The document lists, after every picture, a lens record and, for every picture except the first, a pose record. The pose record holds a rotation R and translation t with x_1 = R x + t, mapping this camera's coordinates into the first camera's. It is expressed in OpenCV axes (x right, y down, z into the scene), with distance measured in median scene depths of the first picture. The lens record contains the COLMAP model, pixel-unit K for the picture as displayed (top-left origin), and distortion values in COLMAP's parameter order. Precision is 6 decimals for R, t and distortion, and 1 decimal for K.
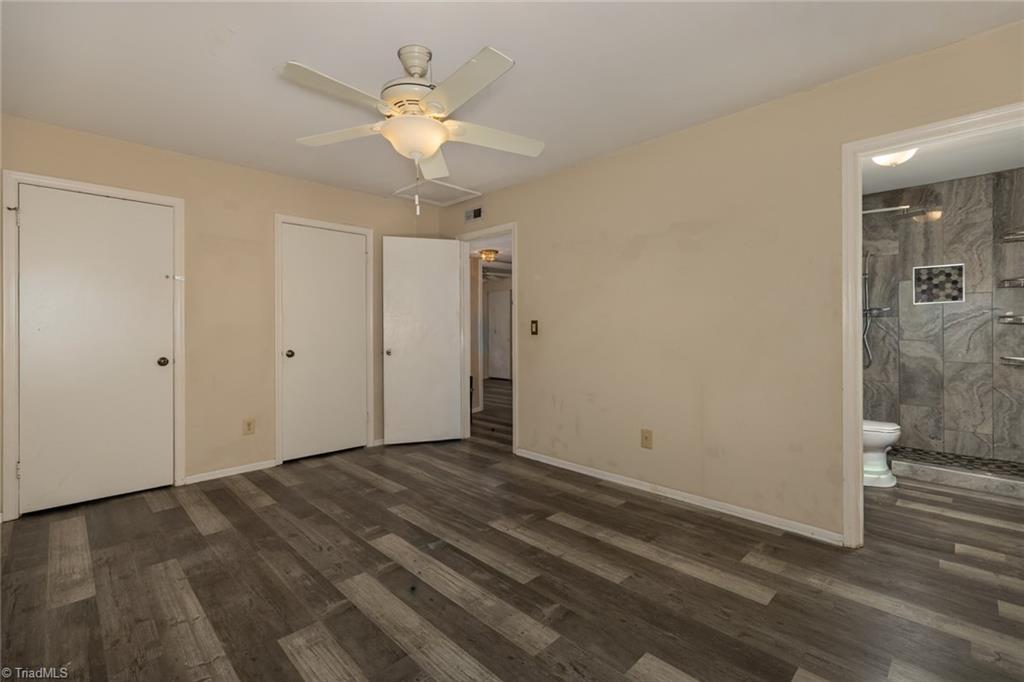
lens RADIAL K [[455.7, 0, 512.3], [0, 455.7, 332.6], [0, 0, 1]] dist [-0.001925, -0.000186]
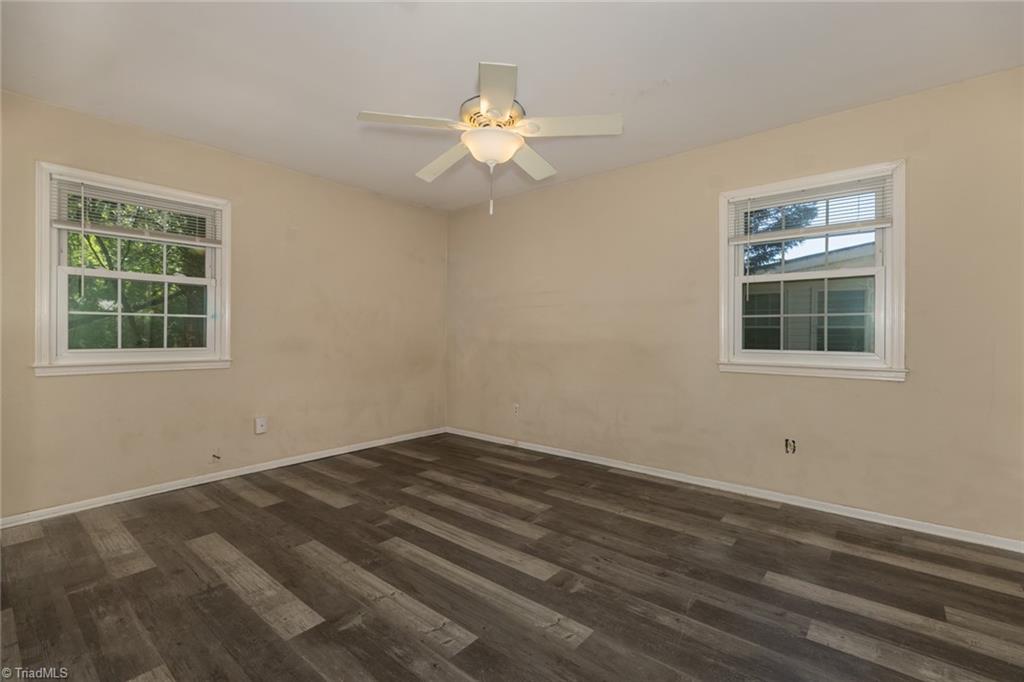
lens RADIAL K [[455.7, 0, 512.3], [0, 455.7, 332.6], [0, 0, 1]] dist [-0.001925, -0.000186]
pose [[-0.996208, 0.000119, -0.087007, -0.106570], [-0.000176, 0.999994, 0.003384, 0.006203], [0.087007, 0.003386, -0.996202, 1.350815]]
